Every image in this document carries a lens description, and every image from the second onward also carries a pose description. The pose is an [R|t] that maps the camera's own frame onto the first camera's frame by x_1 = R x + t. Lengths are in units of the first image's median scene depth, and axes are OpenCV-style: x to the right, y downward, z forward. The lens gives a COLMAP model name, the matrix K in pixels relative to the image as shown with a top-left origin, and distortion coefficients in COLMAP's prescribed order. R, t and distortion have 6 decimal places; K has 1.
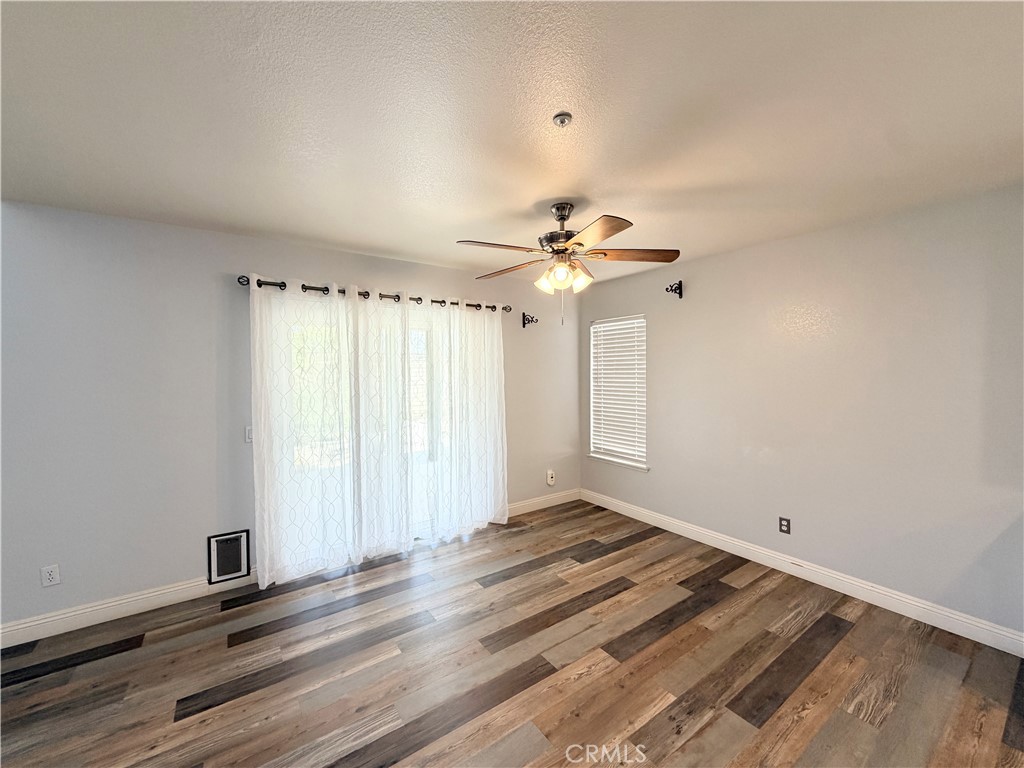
lens RADIAL K [[408.6, 0, 512.1], [0, 408.6, 380.7], [0, 0, 1]] dist [0.004265, 0.000115]
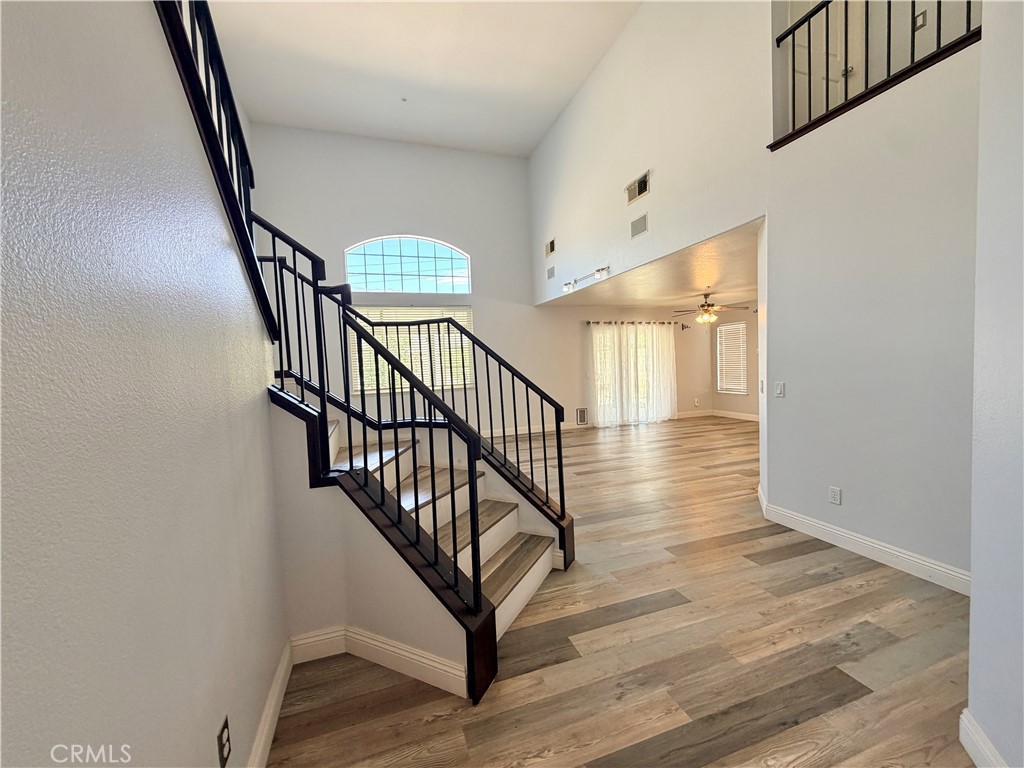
lens RADIAL K [[408.6, 0, 510.6], [0, 408.6, 386.6], [0, 0, 1]] dist [0.004265, 0.000115]
pose [[0.959437, -0.012695, -0.281638, -0.260944], [0.022398, 0.999260, 0.031263, 0.083962], [0.281033, -0.036303, 0.959011, -1.450018]]
